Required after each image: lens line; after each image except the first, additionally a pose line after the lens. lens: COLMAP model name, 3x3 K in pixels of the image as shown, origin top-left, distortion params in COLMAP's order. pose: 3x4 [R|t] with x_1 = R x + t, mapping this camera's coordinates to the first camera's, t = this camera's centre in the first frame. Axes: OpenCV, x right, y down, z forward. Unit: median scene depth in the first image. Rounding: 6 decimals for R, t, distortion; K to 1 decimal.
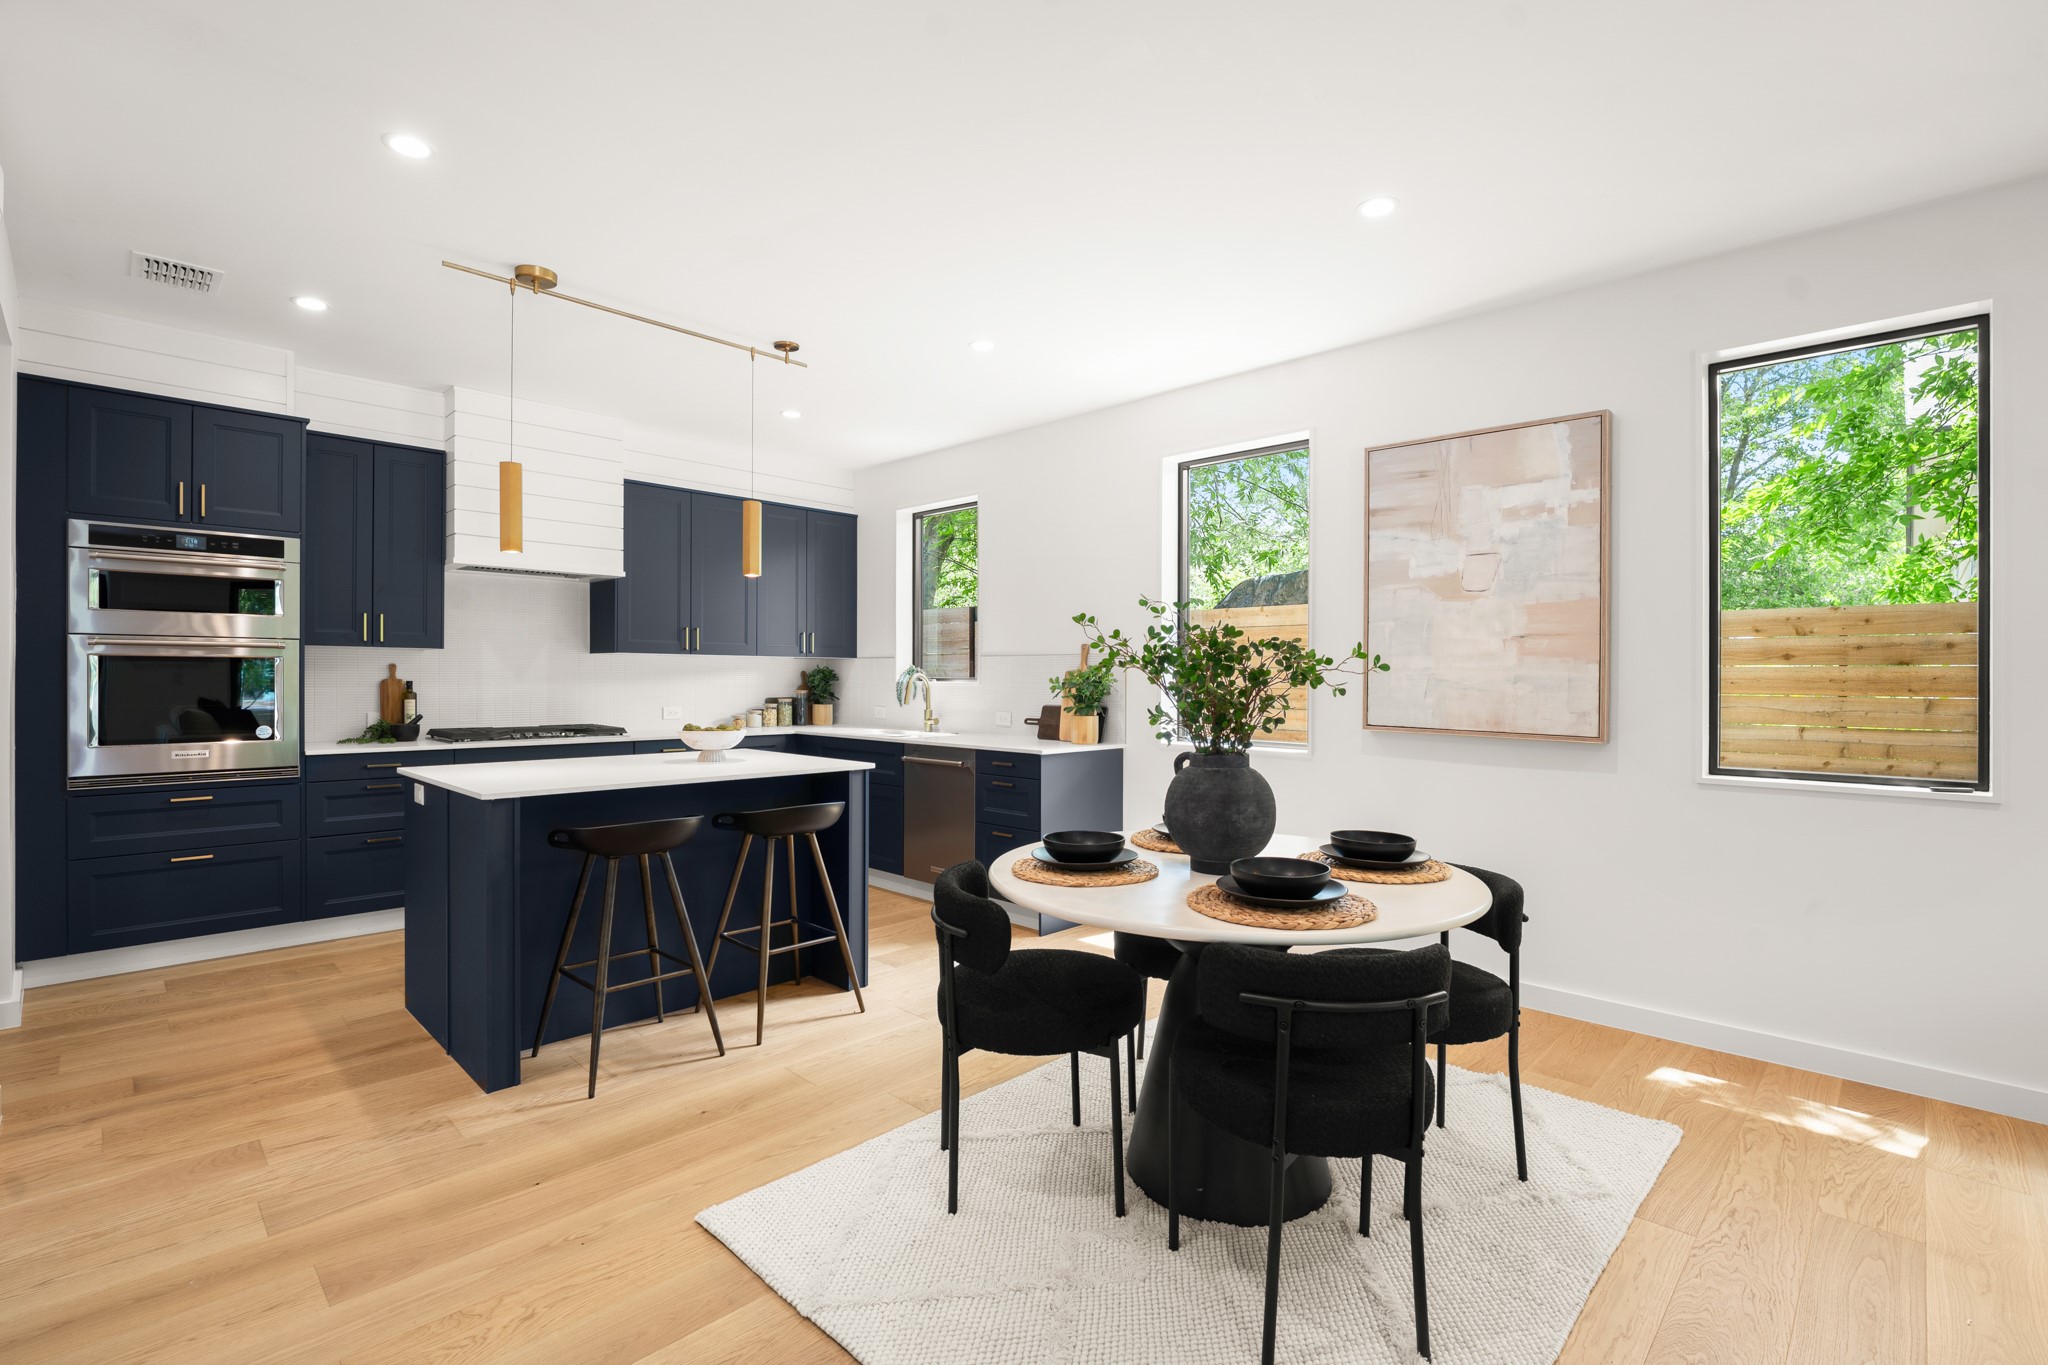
lens RADIAL K [[936.0, 0, 1030.3], [0, 936.0, 683.3], [0, 0, 1]] dist [-0.011084, 0.001274]
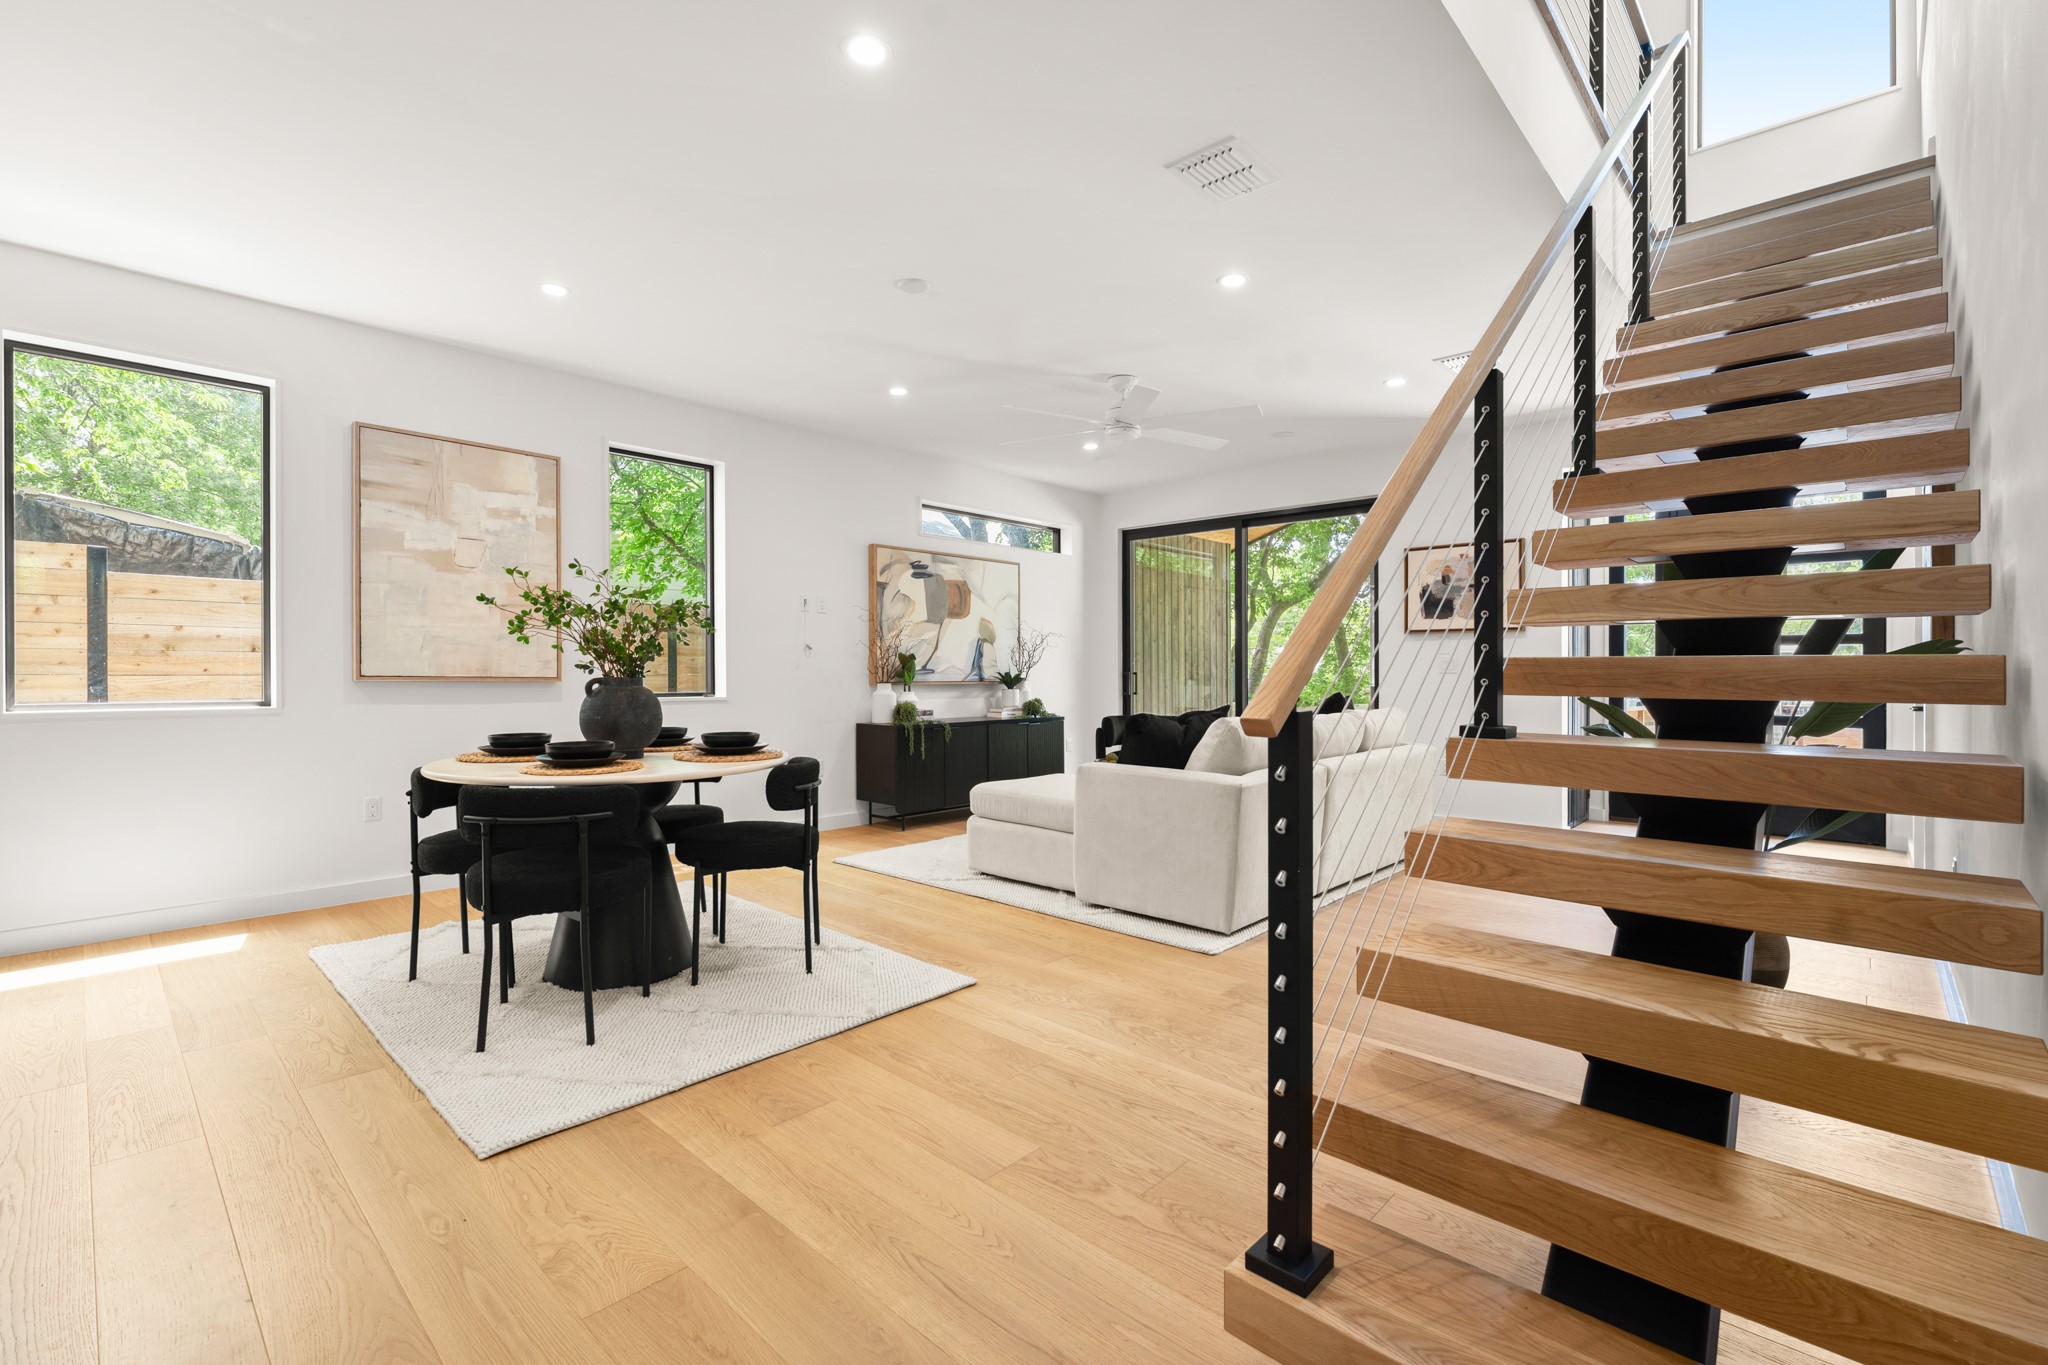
lens RADIAL K [[900.8, 0, 1006.3], [0, 900.8, 667.5], [0, 0, 1]] dist [-0.003112, -0.000238]
pose [[-0.016550, -0.003168, 0.999858, -0.714187], [0.005448, 0.999980, 0.003258, 0.034856], [-0.999848, 0.005501, -0.016533, 0.272594]]
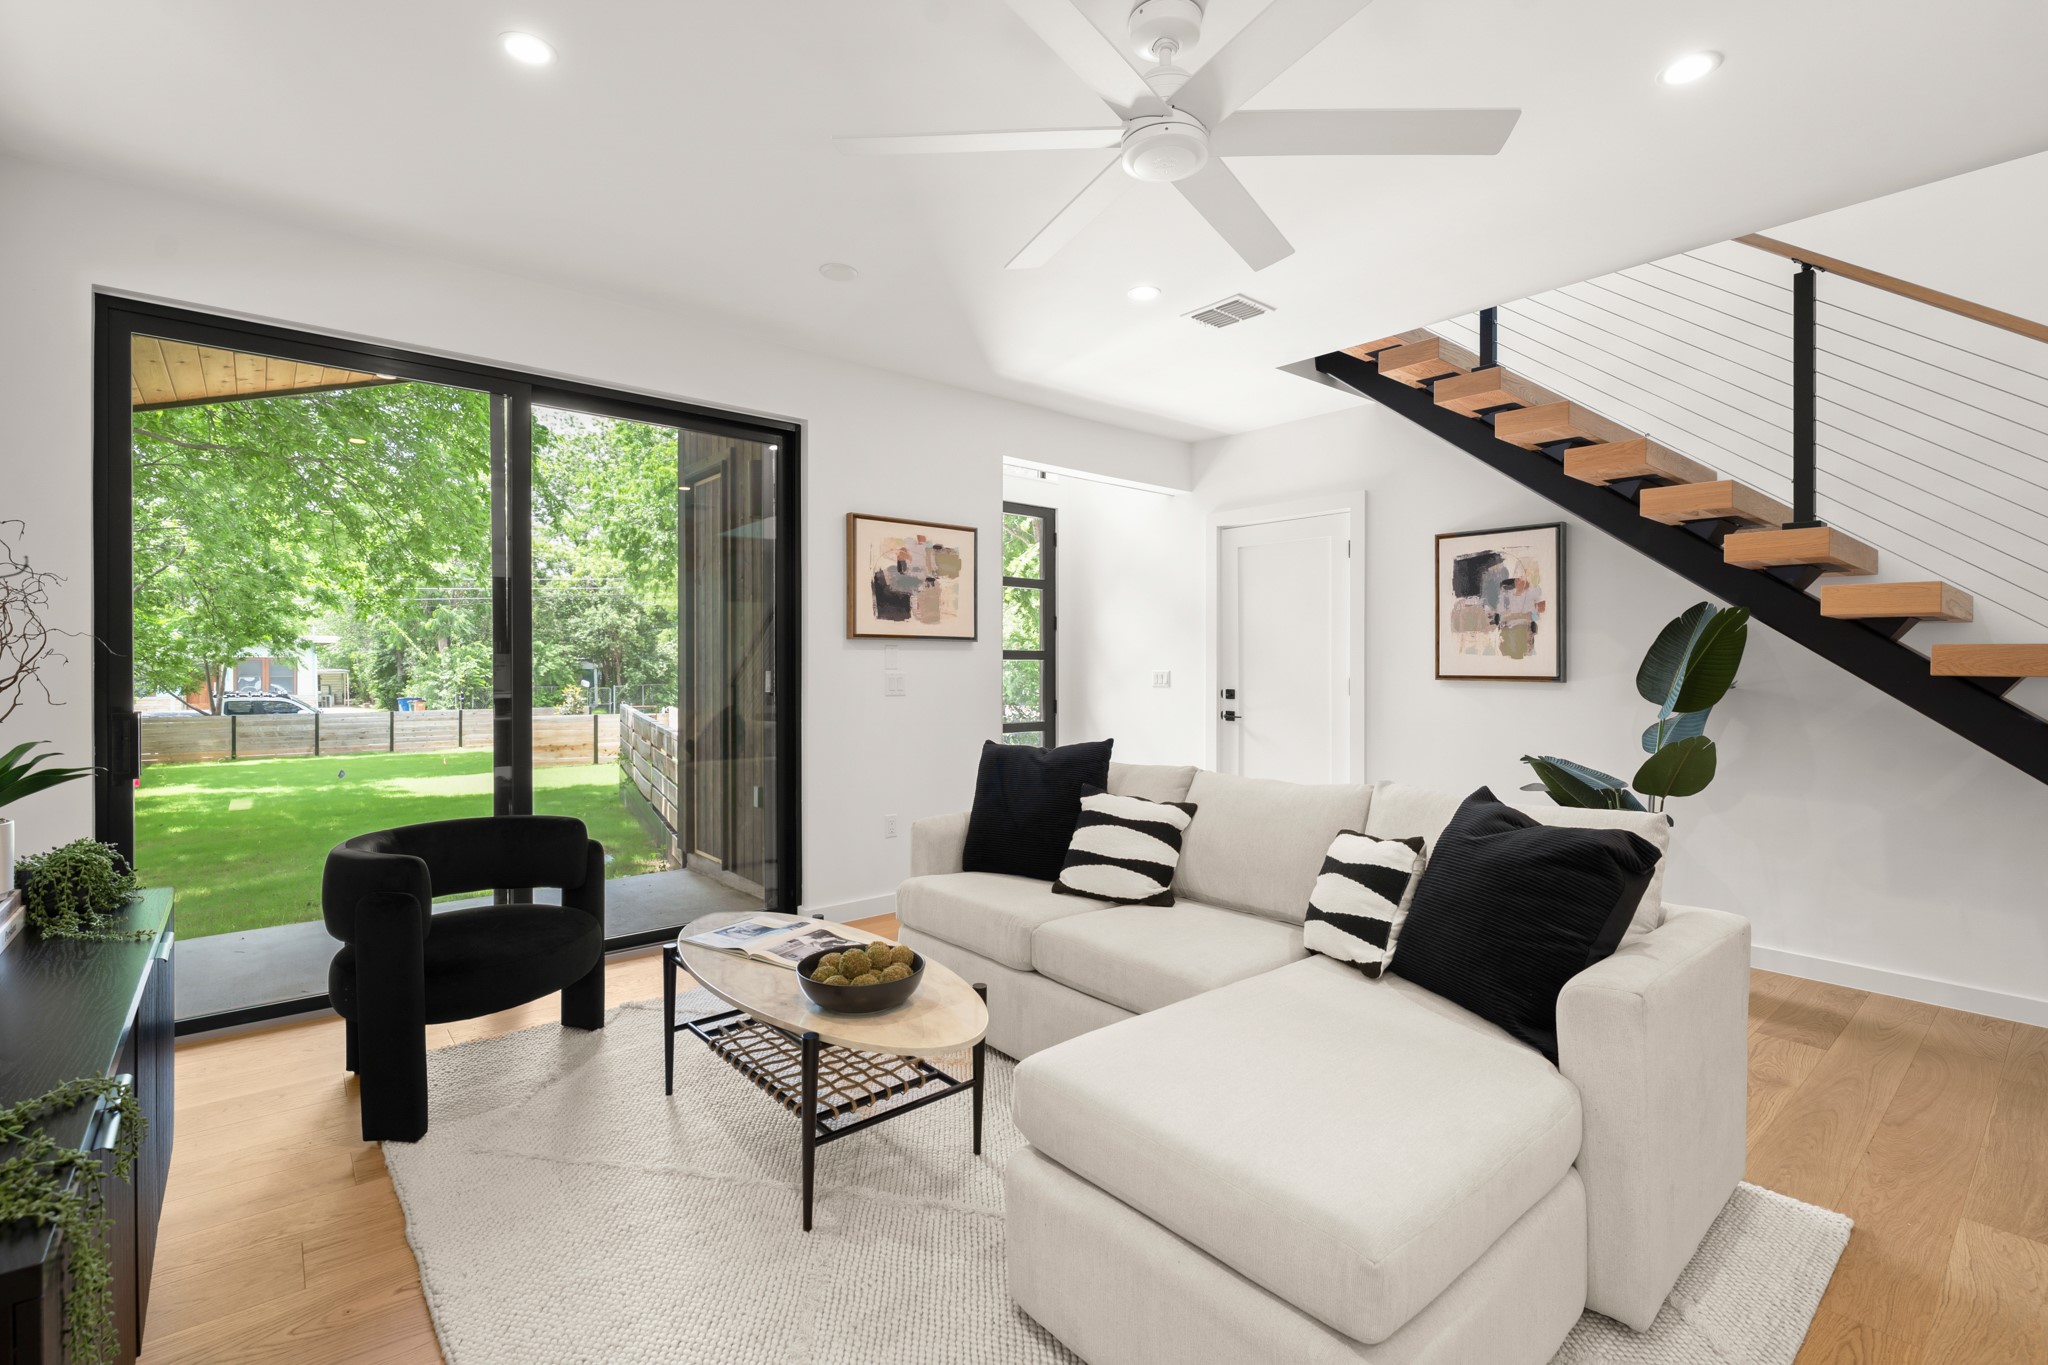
lens RADIAL K [[900.8, 0, 1033.7], [0, 900.8, 678.1], [0, 0, 1]] dist [-0.003112, -0.000238]
pose [[-0.995396, -0.011740, 0.095131, 0.586728], [-0.009382, 0.999638, 0.025199, 0.000294], [-0.095392, 0.024191, -0.995146, 0.606016]]
